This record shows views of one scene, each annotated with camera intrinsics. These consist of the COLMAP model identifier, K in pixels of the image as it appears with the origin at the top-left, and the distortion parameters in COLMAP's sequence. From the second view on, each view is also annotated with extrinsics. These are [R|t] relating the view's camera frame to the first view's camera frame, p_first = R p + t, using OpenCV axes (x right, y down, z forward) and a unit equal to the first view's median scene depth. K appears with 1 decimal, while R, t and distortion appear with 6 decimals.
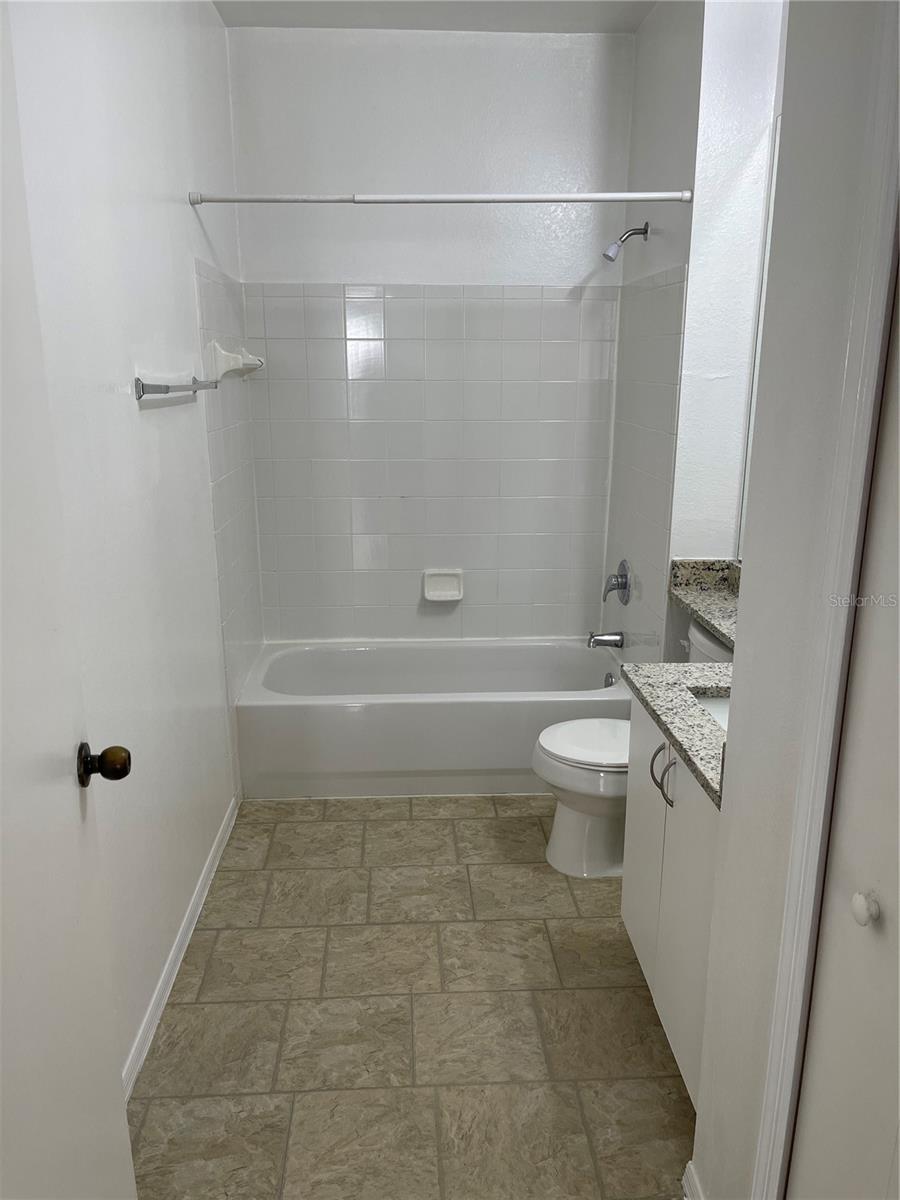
lens RADIAL K [[905.2, 0, 449.8], [0, 905.2, 596.7], [0, 0, 1]] dist [0.070746, -0.074410]
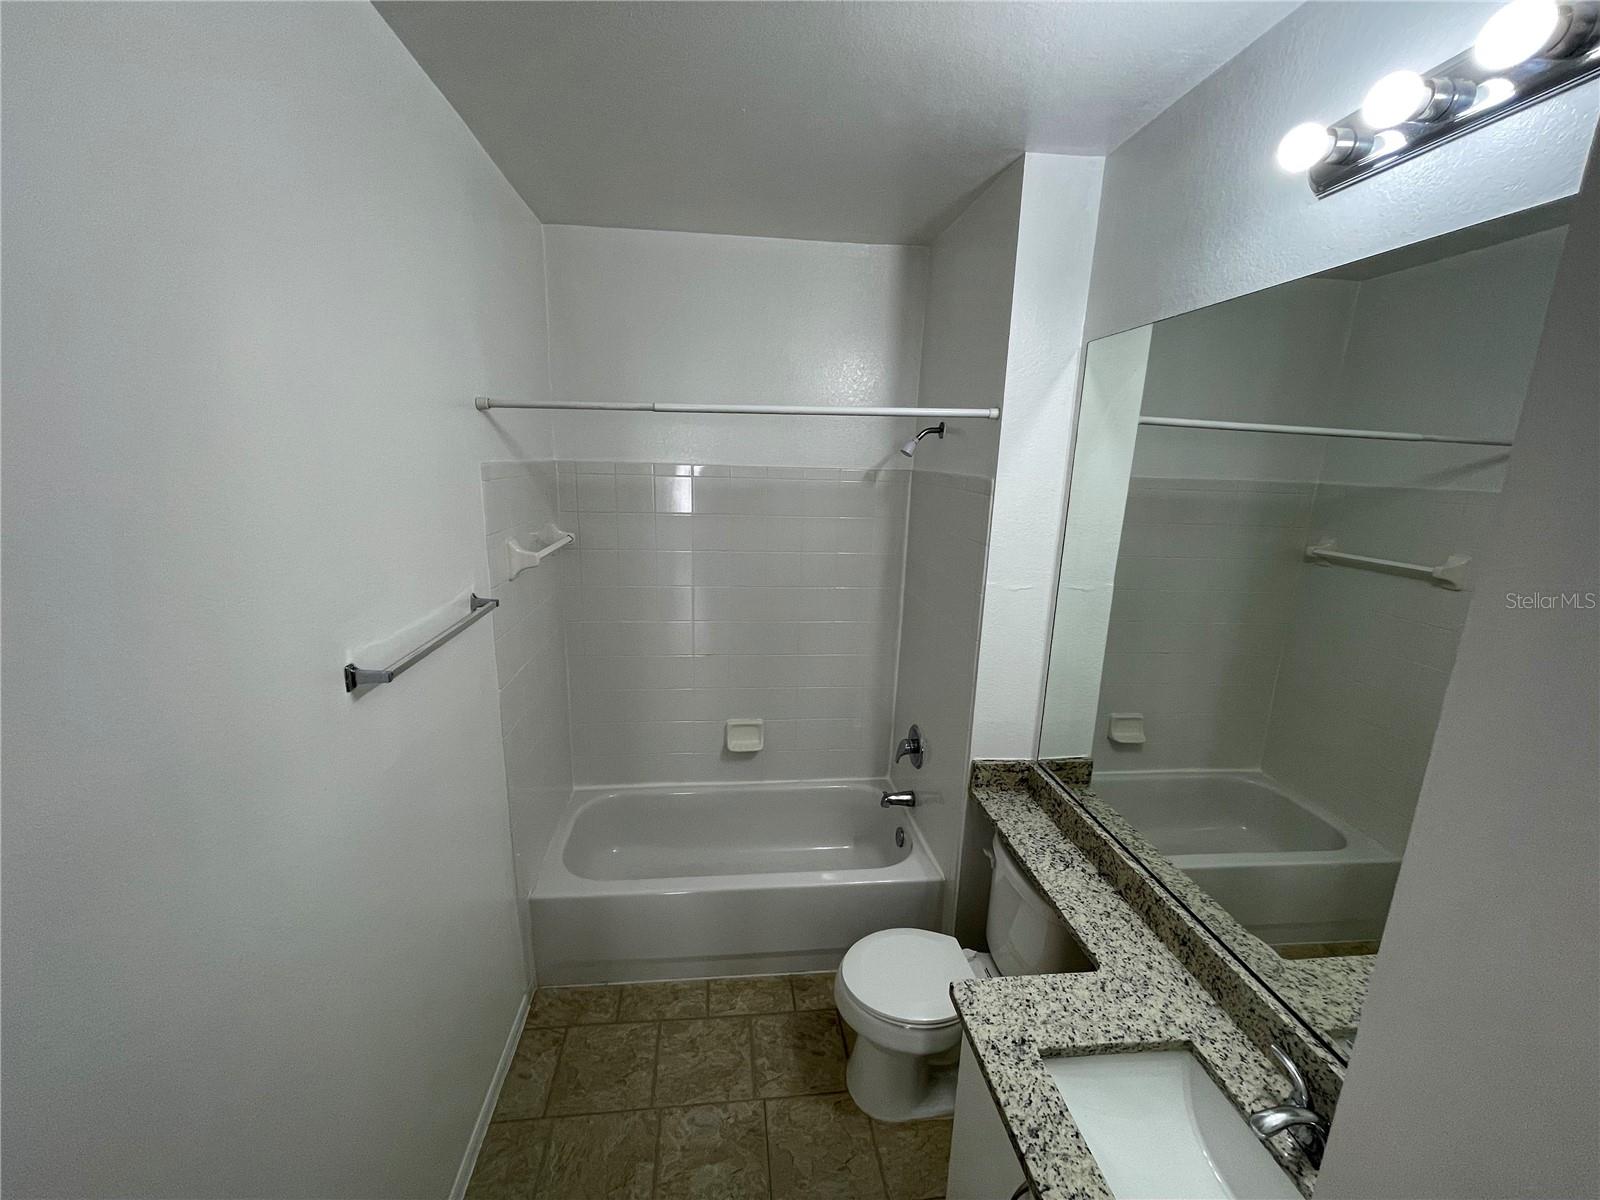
lens RADIAL K [[642.3, 0, 789.0], [0, 642.3, 587.5], [0, 0, 1]] dist [-0.001387, 0.000726]
pose [[0.998459, 0.011793, 0.054227, 0.002060], [-0.009782, 0.999260, -0.037194, -0.196871], [-0.054625, 0.036606, 0.997836, 0.291930]]
